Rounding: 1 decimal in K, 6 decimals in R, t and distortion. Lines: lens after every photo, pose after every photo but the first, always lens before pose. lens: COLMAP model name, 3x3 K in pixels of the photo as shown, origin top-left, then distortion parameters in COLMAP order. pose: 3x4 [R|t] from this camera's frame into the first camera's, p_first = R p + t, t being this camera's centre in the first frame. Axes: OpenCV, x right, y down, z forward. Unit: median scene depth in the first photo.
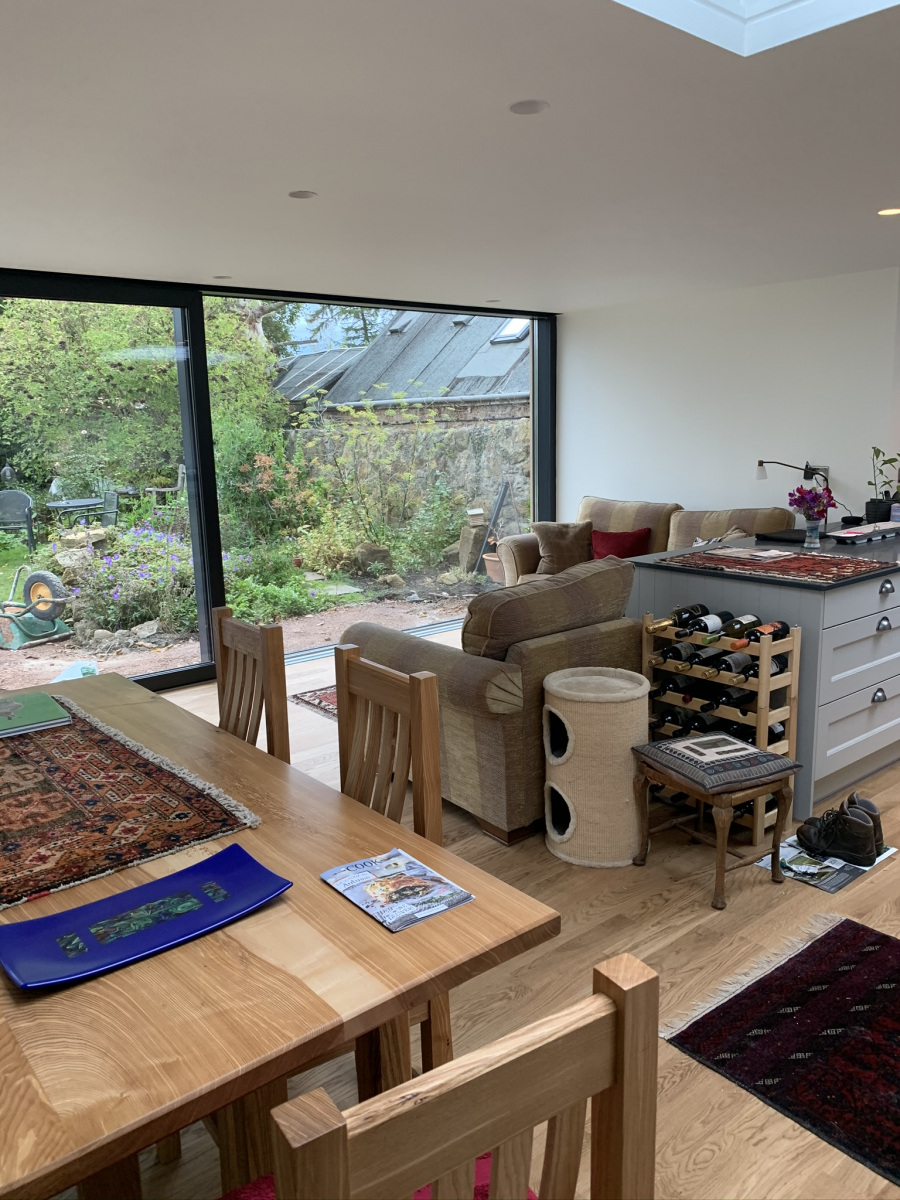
lens RADIAL K [[912.3, 0, 451.9], [0, 912.3, 594.1], [0, 0, 1]] dist [0.009985, -0.015061]
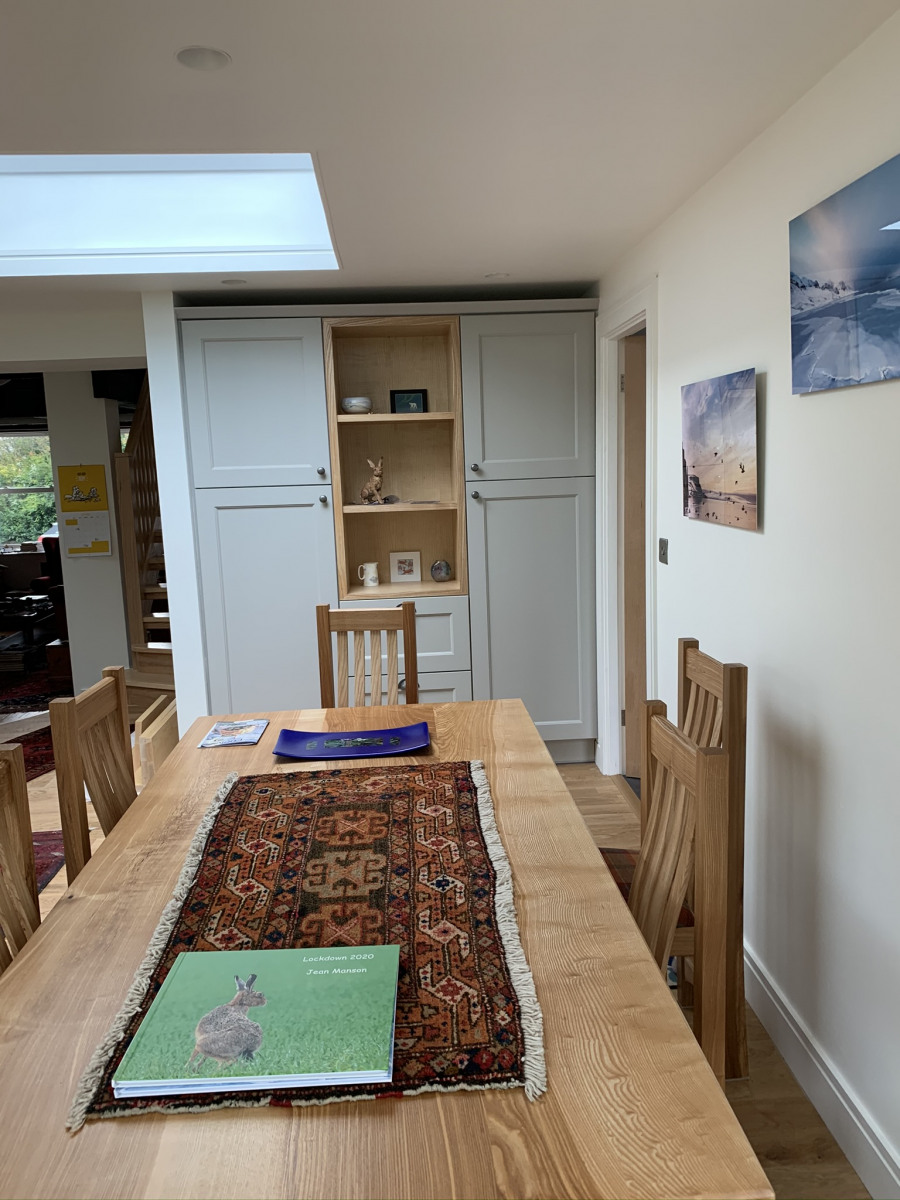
lens RADIAL K [[912.3, 0, 449.0], [0, 912.3, 600.8], [0, 0, 1]] dist [0.009985, -0.015061]
pose [[-0.806325, -0.047737, 0.589543, -1.164102], [0.153055, 0.945948, 0.285932, -0.296334], [-0.571326, 0.320786, -0.755435, 1.648527]]
